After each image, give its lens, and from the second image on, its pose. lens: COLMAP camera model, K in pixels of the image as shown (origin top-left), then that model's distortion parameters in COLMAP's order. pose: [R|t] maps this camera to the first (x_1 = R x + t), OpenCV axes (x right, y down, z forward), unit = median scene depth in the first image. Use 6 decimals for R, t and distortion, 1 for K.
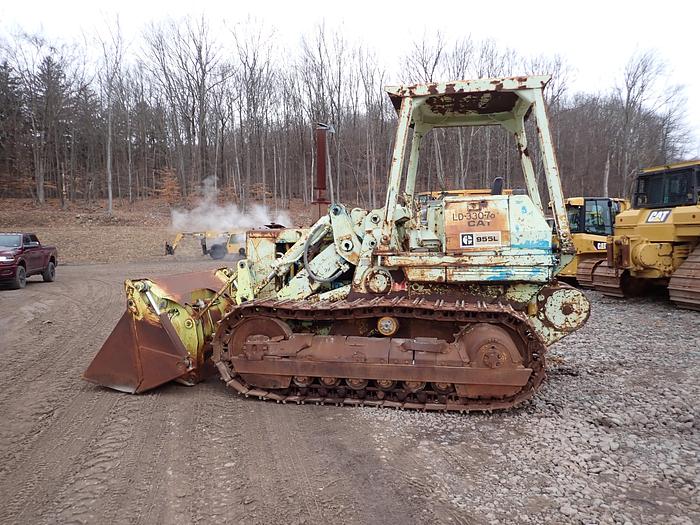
lens RADIAL K [[523.0, 0, 350.9], [0, 523.0, 264.7], [0, 0, 1]] dist [0.014981, -0.003876]
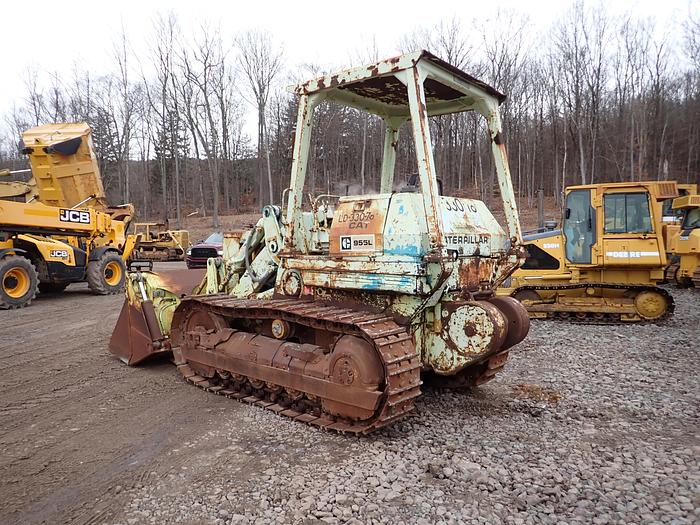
lens RADIAL K [[523.0, 0, 349.0], [0, 523.0, 264.5], [0, 0, 1]] dist [0.014981, -0.003876]
pose [[0.876282, 0.037119, -0.480367, 0.631346], [-0.037471, 0.999258, 0.008859, -0.017652], [0.480340, 0.010237, 0.877023, 0.186271]]
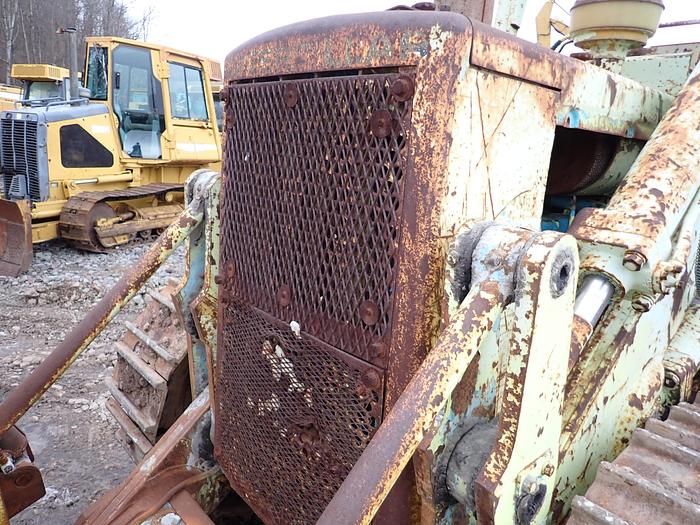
lens RADIAL K [[523.0, 0, 349.1], [0, 523.0, 262.7], [0, 0, 1]] dist [0.014981, -0.003876]
pose [[0.578499, -0.117764, 0.807137, -0.379309], [-0.039965, 0.984243, 0.172248, -0.025060], [-0.814704, -0.131903, 0.564677, 1.054241]]
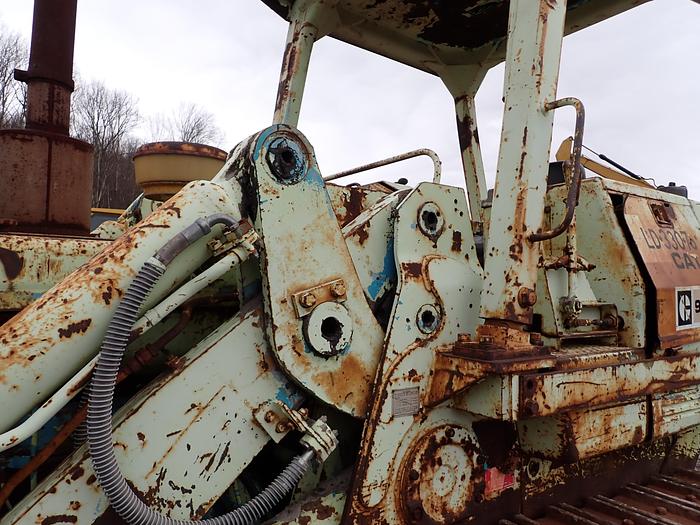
lens RADIAL K [[523.0, 0, 348.5], [0, 523.0, 263.9], [0, 0, 1]] dist [0.014981, -0.003876]
pose [[0.673824, 0.056133, 0.736757, -0.165883], [0.011884, 0.996158, -0.086766, -0.046085], [-0.738796, 0.067220, 0.670568, 0.877985]]
